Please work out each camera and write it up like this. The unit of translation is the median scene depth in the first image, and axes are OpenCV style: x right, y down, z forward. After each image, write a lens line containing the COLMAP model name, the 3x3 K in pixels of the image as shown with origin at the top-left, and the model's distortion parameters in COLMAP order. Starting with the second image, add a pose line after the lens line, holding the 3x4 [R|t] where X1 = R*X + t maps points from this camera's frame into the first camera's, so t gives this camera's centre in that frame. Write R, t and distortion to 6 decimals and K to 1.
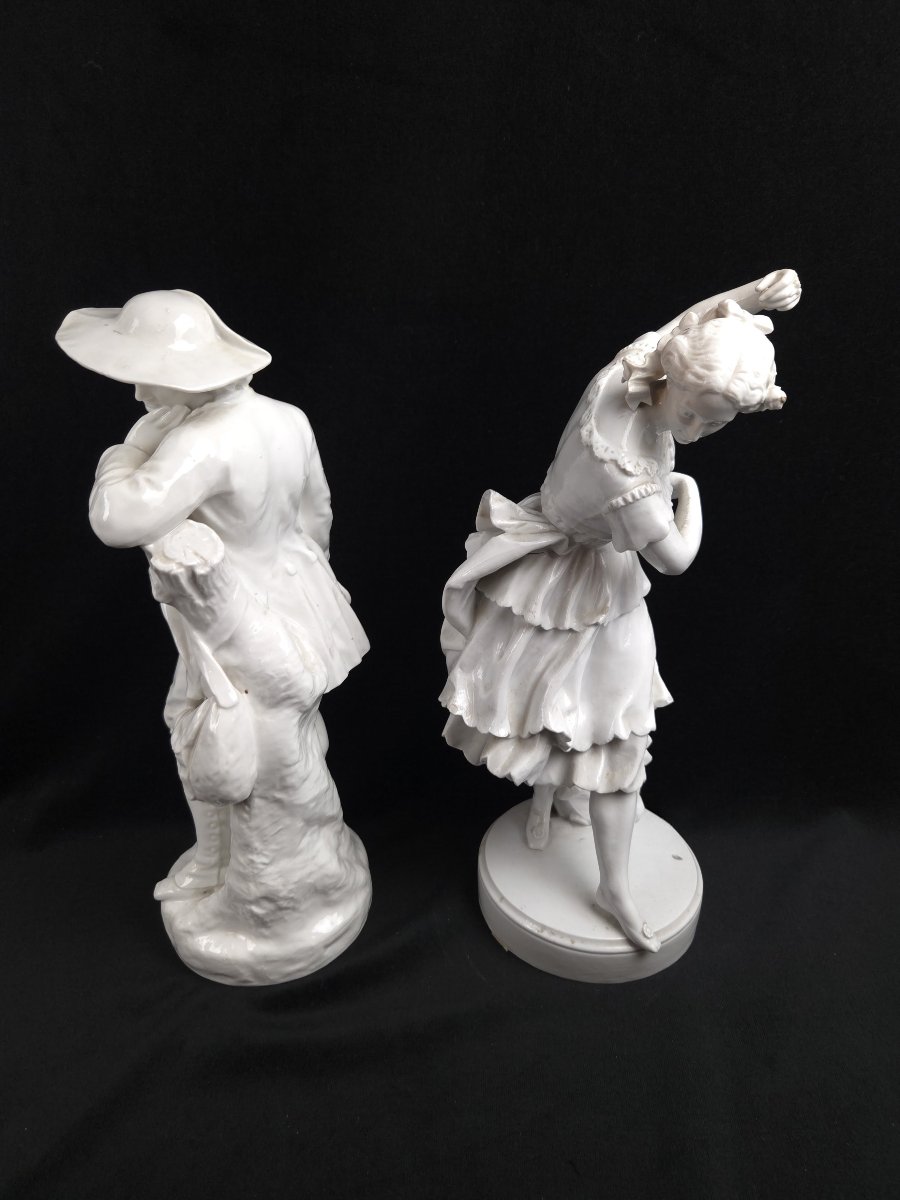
lens RADIAL K [[802.5, 0, 450.5], [0, 802.5, 599.5], [0, 0, 1]] dist [-0.029751, -0.001893]
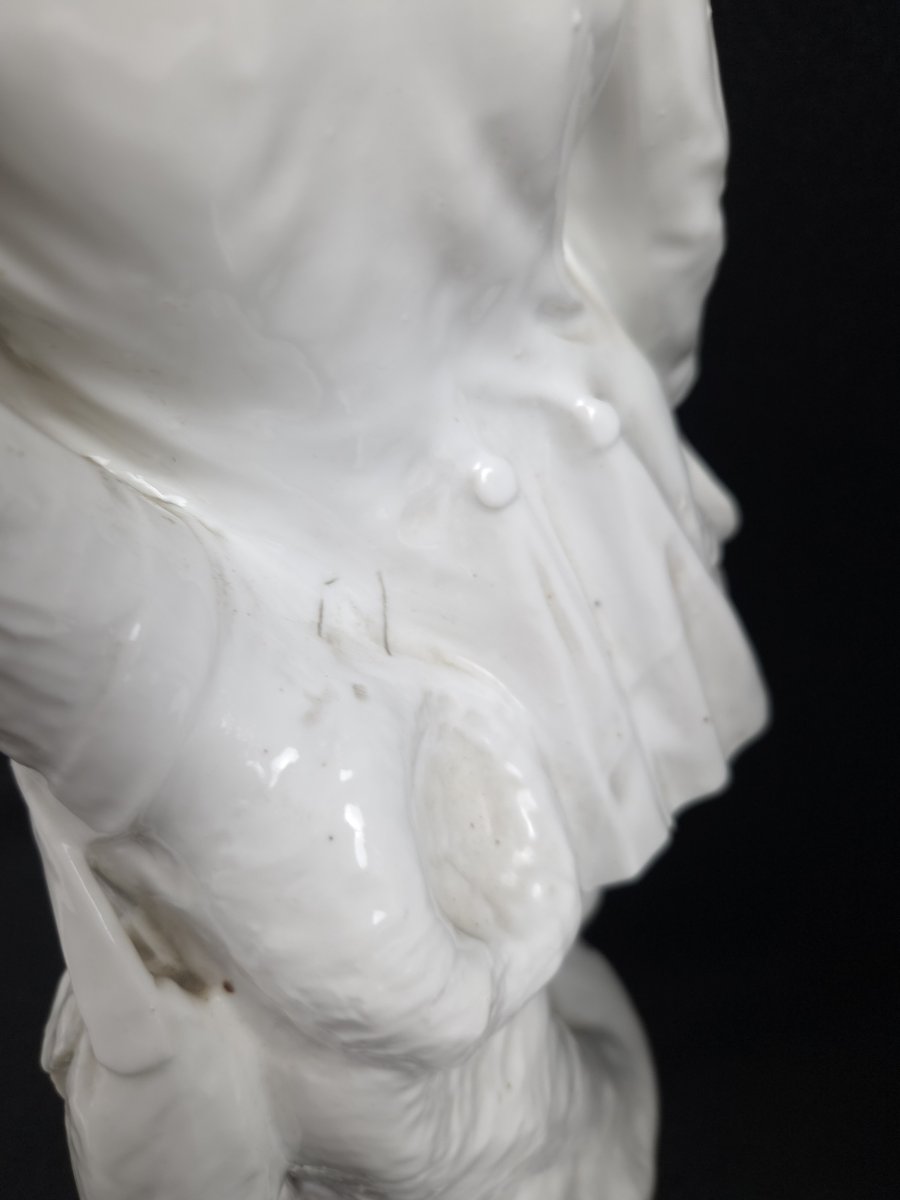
lens RADIAL K [[802.5, 0, 450.7], [0, 802.5, 601.3], [0, 0, 1]] dist [-0.029751, -0.001893]
pose [[0.890331, 0.221009, -0.398077, -0.105105], [-0.075240, 0.933688, 0.350094, -0.085922], [0.449053, -0.281749, 0.847920, 0.765910]]
